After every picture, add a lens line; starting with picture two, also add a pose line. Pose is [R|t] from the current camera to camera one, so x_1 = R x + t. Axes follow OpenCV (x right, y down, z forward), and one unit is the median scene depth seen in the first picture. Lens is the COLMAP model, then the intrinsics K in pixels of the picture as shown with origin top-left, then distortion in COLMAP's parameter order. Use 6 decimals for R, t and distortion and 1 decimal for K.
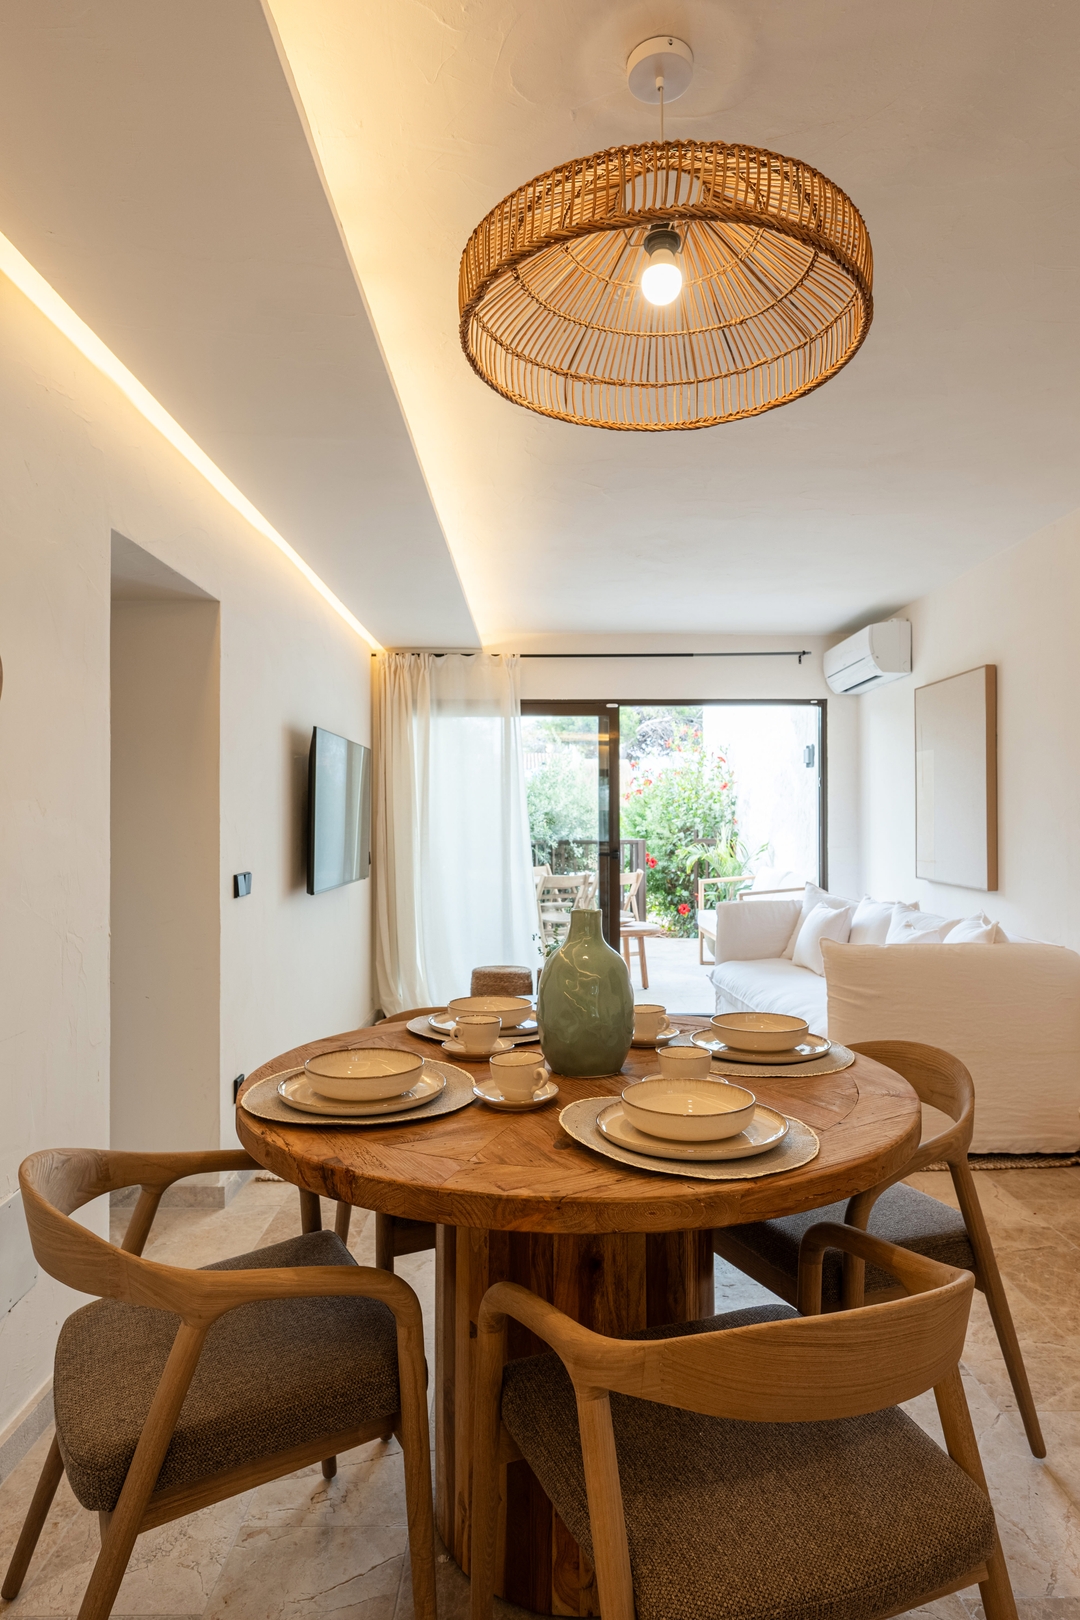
lens RADIAL K [[926.3, 0, 540.0], [0, 926.3, 810.0], [0, 0, 1]] dist [-0.002841, -0.000490]
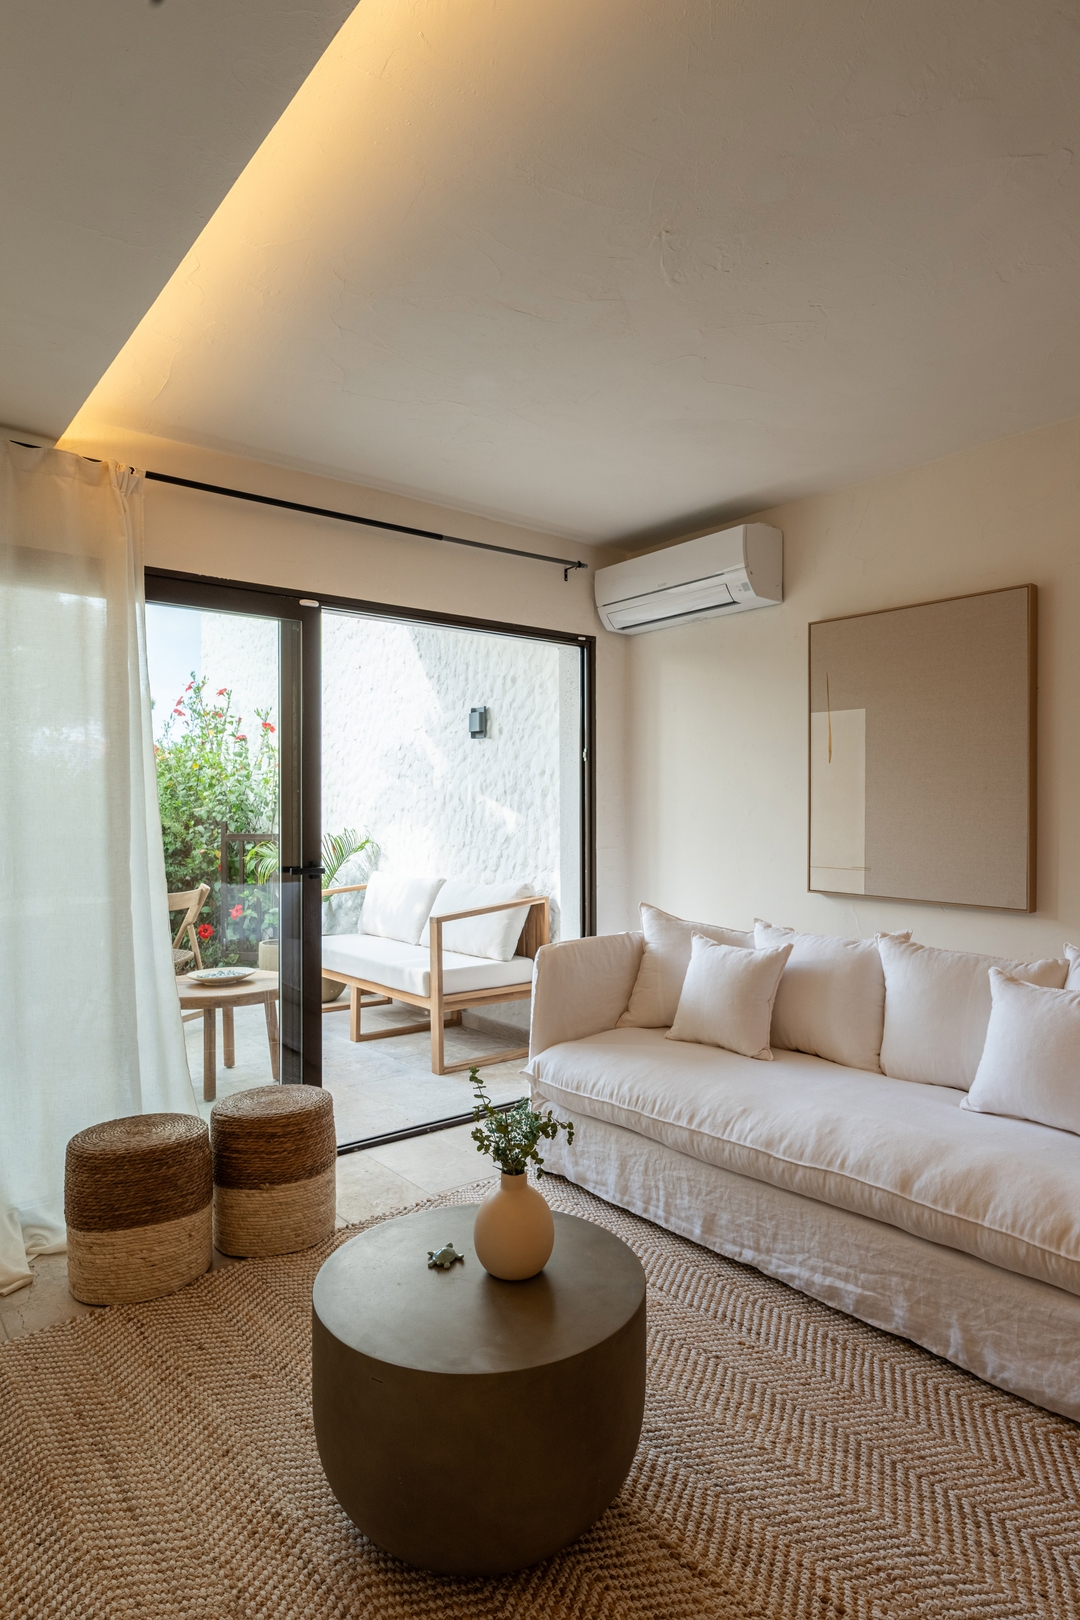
lens RADIAL K [[926.3, 0, 540.0], [0, 926.3, 810.0], [0, 0, 1]] dist [-0.002841, -0.000490]
pose [[0.781073, 0.000202, 0.624440, -0.164312], [-0.007959, 0.999922, 0.009633, 0.005202], [-0.624389, -0.012494, 0.781013, 0.484865]]
